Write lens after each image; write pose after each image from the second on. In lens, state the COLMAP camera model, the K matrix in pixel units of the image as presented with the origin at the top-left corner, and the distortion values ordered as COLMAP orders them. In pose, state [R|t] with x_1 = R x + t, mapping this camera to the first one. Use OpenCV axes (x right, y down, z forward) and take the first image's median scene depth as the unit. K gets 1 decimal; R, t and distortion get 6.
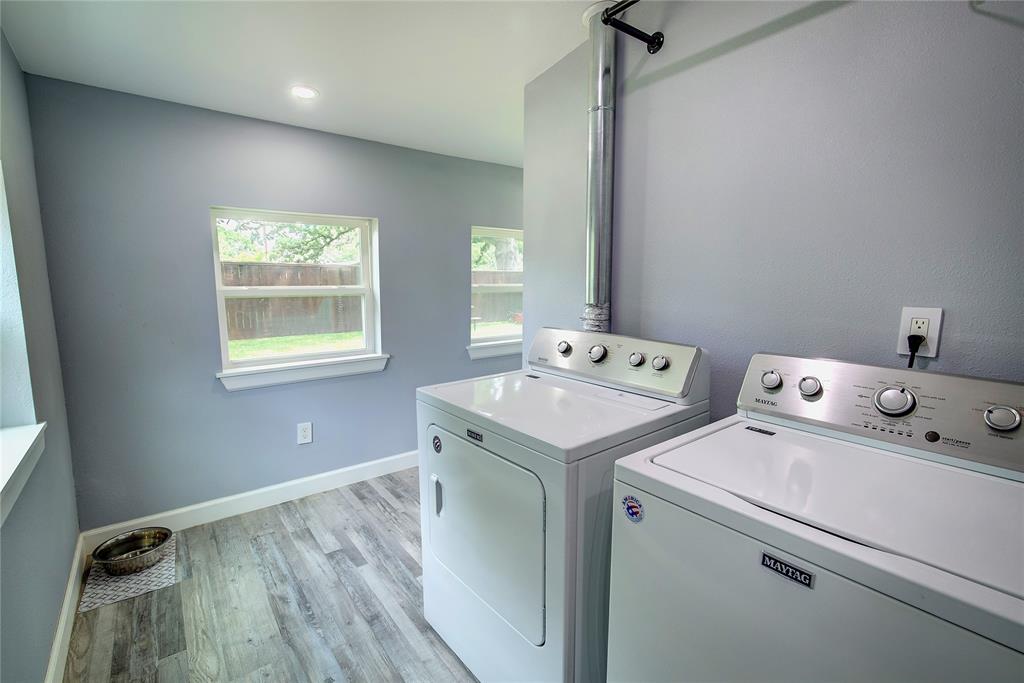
lens RADIAL K [[468.4, 0, 512.0], [0, 468.4, 341.5], [0, 0, 1]] dist [0.002584, -0.001048]
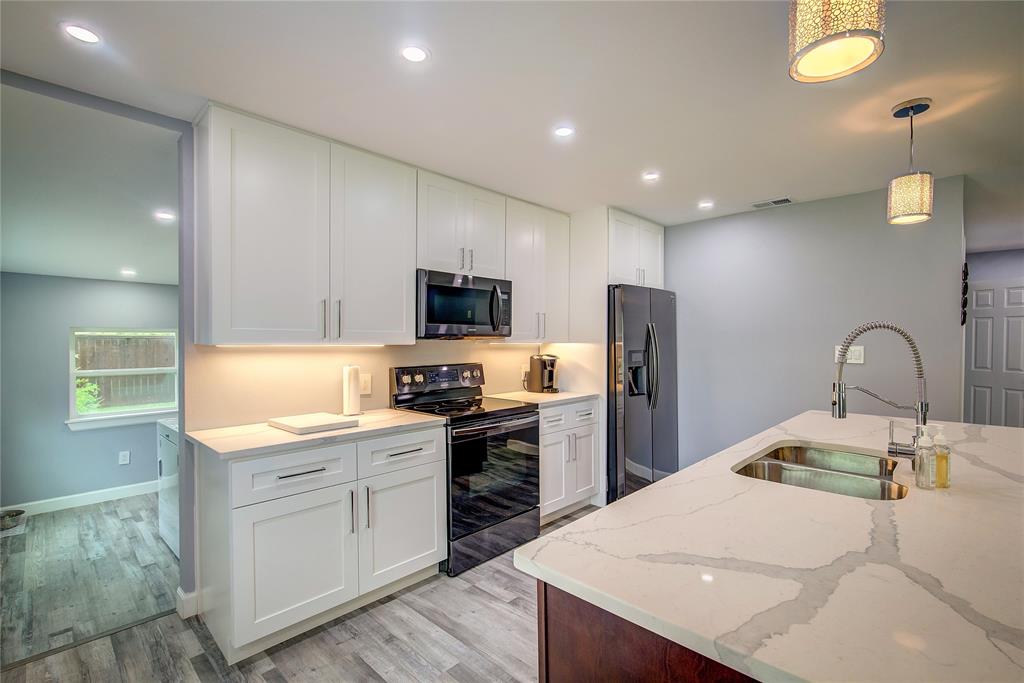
lens RADIAL K [[468.4, 0, 512.0], [0, 468.4, 341.5], [0, 0, 1]] dist [0.002584, -0.001048]
pose [[0.990108, -0.006410, 0.140157, 0.822853], [0.024187, 0.991798, -0.125509, 0.038701], [-0.138203, 0.127657, 0.982142, -1.038376]]
